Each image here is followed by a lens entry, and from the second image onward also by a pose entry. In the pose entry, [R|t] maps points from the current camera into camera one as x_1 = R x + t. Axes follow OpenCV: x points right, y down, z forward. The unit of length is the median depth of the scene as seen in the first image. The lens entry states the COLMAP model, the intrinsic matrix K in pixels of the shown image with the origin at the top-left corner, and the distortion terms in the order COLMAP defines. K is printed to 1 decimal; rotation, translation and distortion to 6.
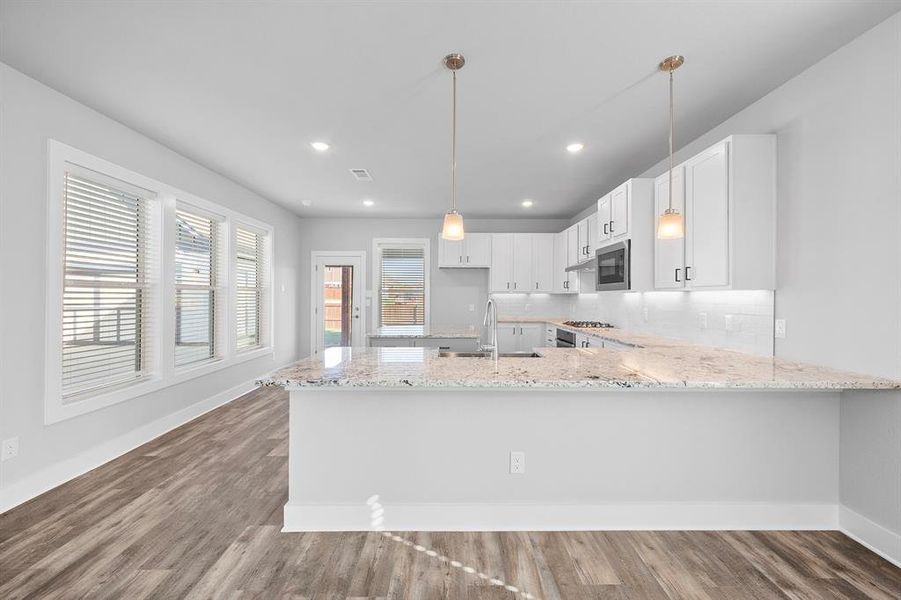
lens RADIAL K [[357.8, 0, 448.3], [0, 357.8, 296.5], [0, 0, 1]] dist [-0.000399, 0.000332]
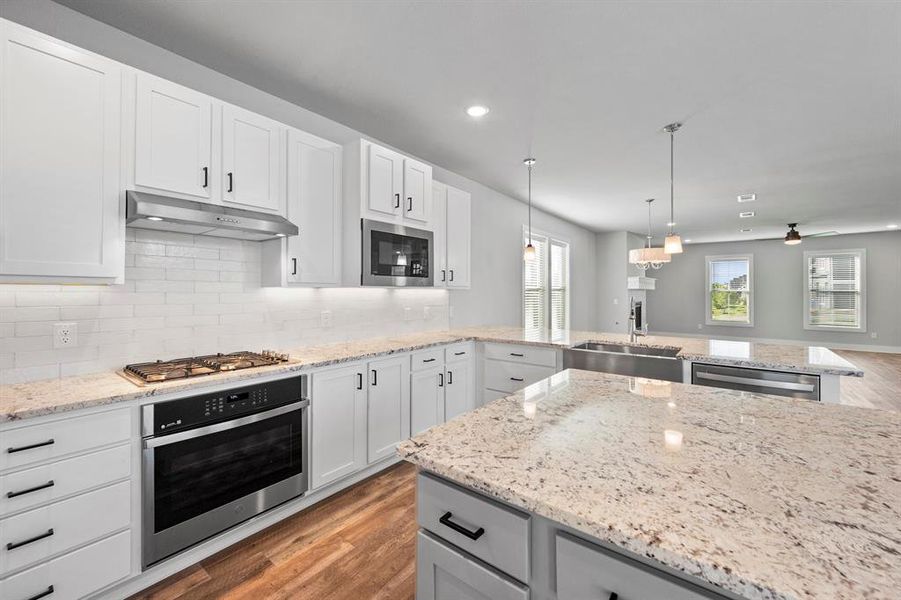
lens RADIAL K [[357.8, 0, 446.6], [0, 357.8, 291.0], [0, 0, 1]] dist [-0.000399, 0.000332]
pose [[-0.791700, 0.001785, 0.610908, -0.090518], [-0.001584, 0.999986, -0.004975, -0.002458], [-0.610908, -0.004906, -0.791686, 1.667790]]
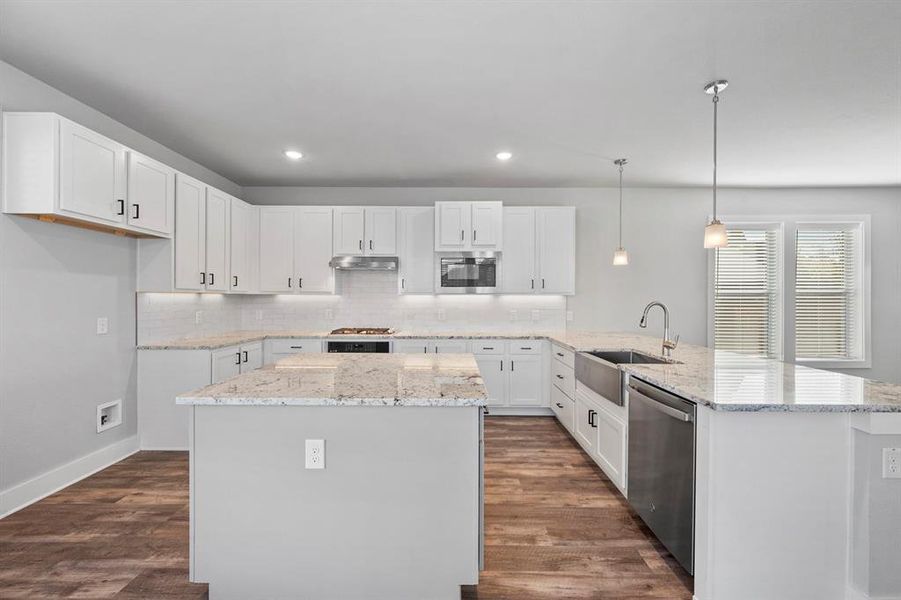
lens RADIAL K [[357.8, 0, 447.0], [0, 357.8, 302.0], [0, 0, 1]] dist [-0.000399, 0.000332]
pose [[0.003230, -0.010902, 0.999935, -0.679658], [-0.002015, 0.999938, 0.010908, -0.002874], [-0.999993, -0.002050, 0.003208, 1.148056]]
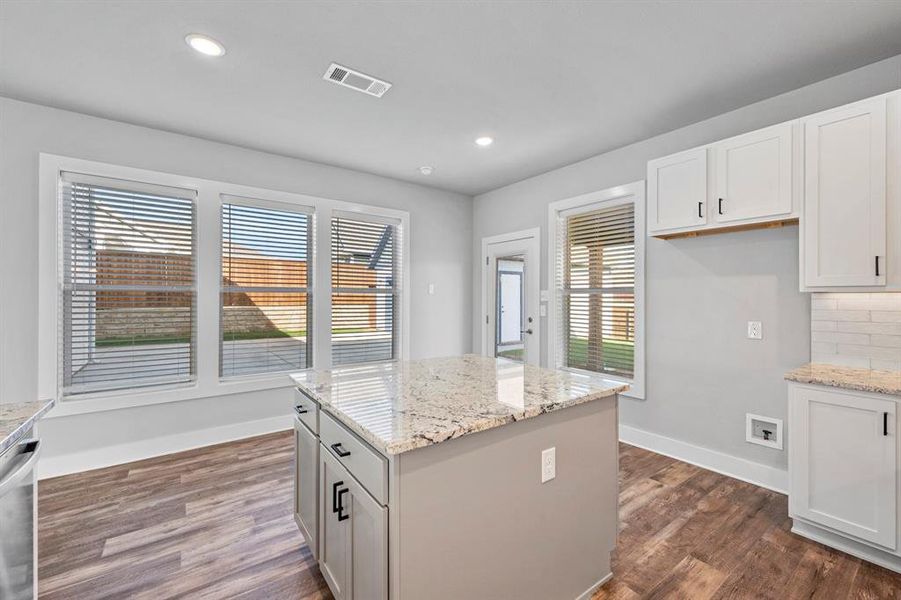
lens RADIAL K [[372.2, 0, 449.2], [0, 372.2, 298.1], [0, 0, 1]] dist [0.000718, 0.000477]
pose [[0.598074, -0.000994, -0.801440, 0.374839], [-0.000399, 0.999999, -0.001538, -0.004827], [0.801441, 0.001240, 0.598073, 0.944234]]
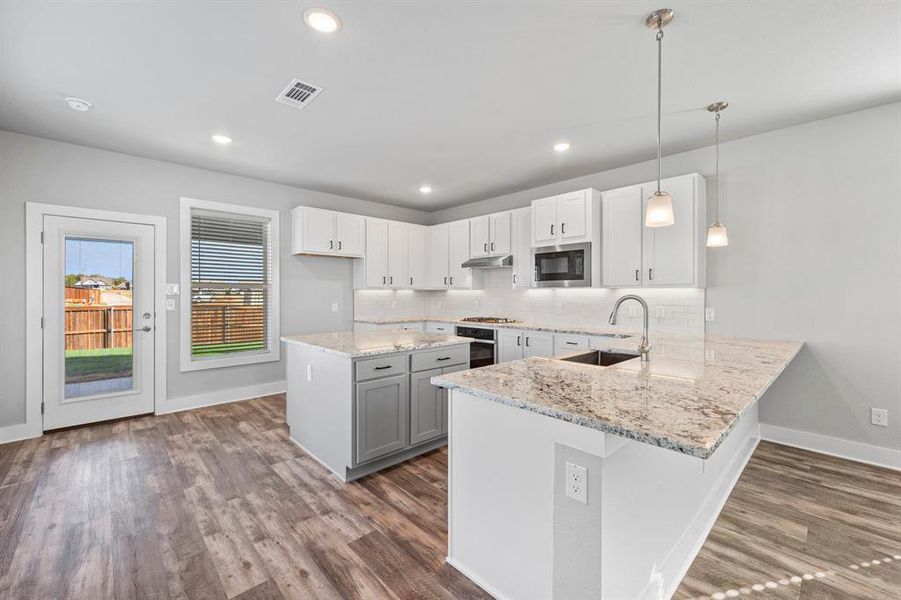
lens RADIAL K [[372.2, 0, 450.2], [0, 372.2, 298.4], [0, 0, 1]] dist [0.000718, 0.000477]
pose [[0.727366, -0.012980, 0.686127, -0.605654], [0.003299, 0.999876, 0.015419, -0.001167], [-0.686242, -0.008952, 0.727319, 0.437335]]
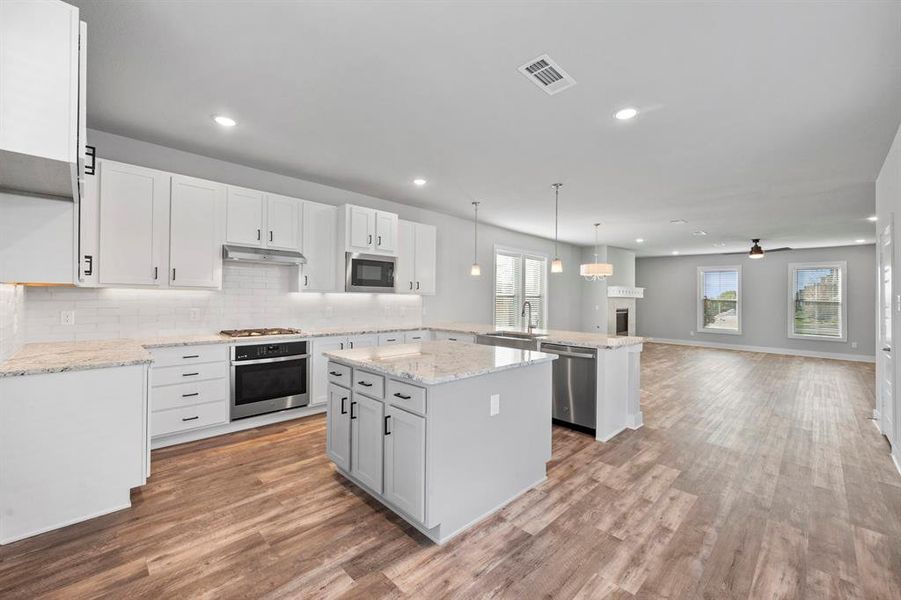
lens RADIAL K [[372.2, 0, 446.7], [0, 372.2, 300.0], [0, 0, 1]] dist [0.000718, 0.000477]
pose [[-0.705620, -0.016088, 0.708408, -0.656893], [-0.016456, 0.999845, 0.006315, -0.003375], [-0.708399, -0.007201, -0.705775, 1.848211]]
